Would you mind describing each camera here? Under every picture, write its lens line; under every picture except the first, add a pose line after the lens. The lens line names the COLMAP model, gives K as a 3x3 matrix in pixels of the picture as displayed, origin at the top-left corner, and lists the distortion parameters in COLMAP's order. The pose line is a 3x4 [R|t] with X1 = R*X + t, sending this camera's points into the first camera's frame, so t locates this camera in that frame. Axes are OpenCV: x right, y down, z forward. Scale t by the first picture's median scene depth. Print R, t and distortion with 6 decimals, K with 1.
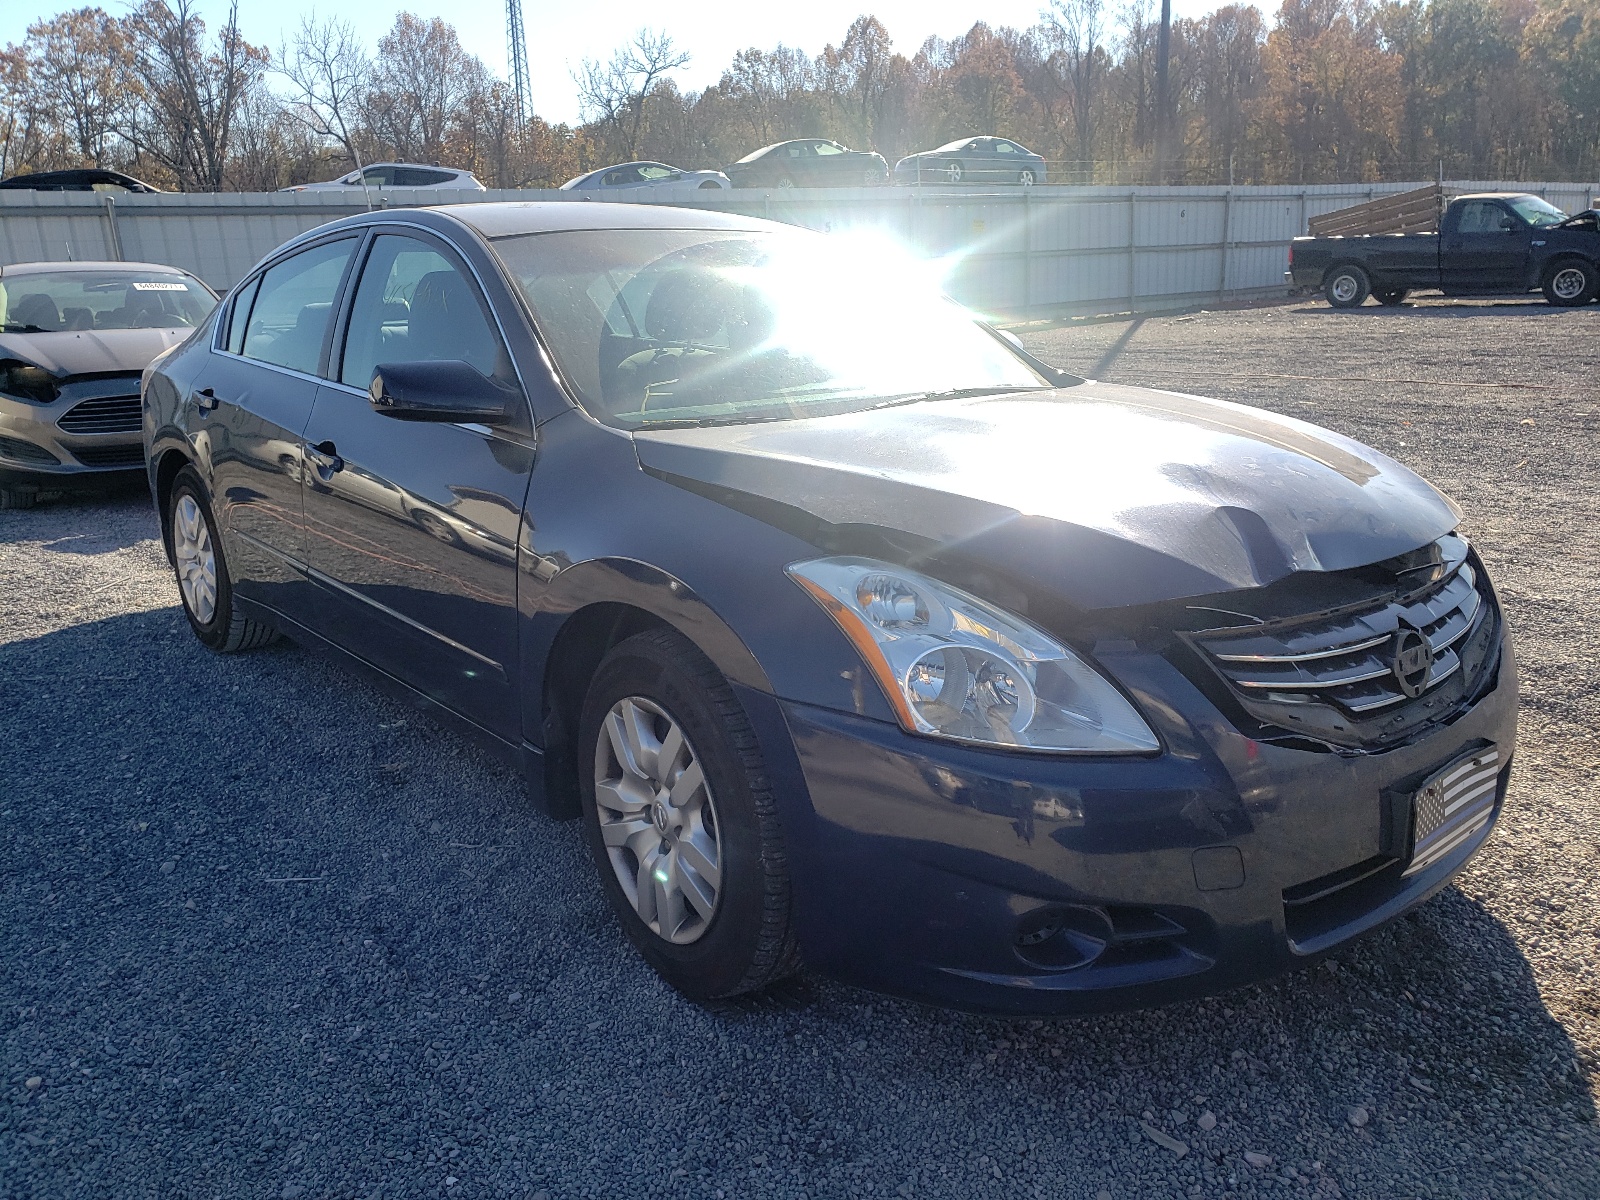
lens RADIAL K [[1243.5, 0, 800.0], [0, 1243.5, 600.0], [0, 0, 1]] dist [-0.008211, 0.002051]
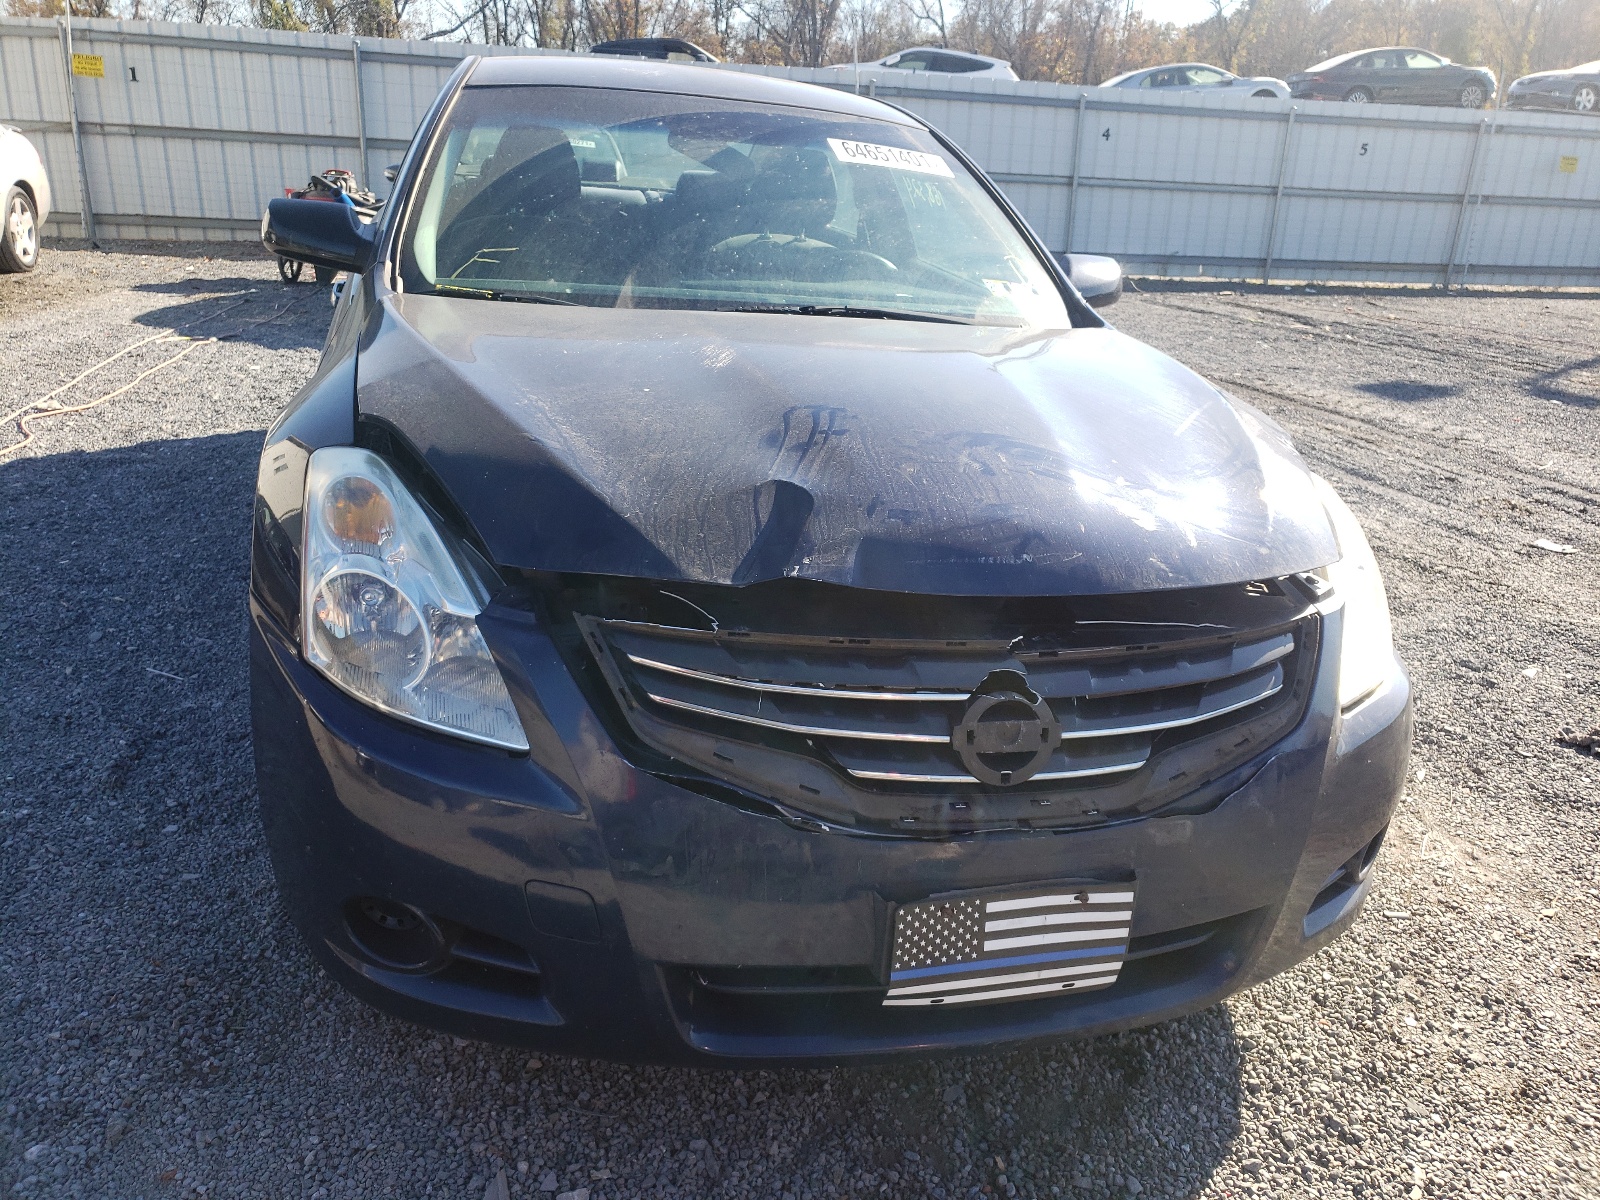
lens RADIAL K [[1243.5, 0, 800.0], [0, 1243.5, 600.0], [0, 0, 1]] dist [-0.008211, 0.002051]
pose [[0.899417, 0.224120, -0.375260, 0.632309], [-0.196707, 0.974229, 0.110384, -0.085452], [0.390328, -0.025465, 0.920324, 0.276288]]
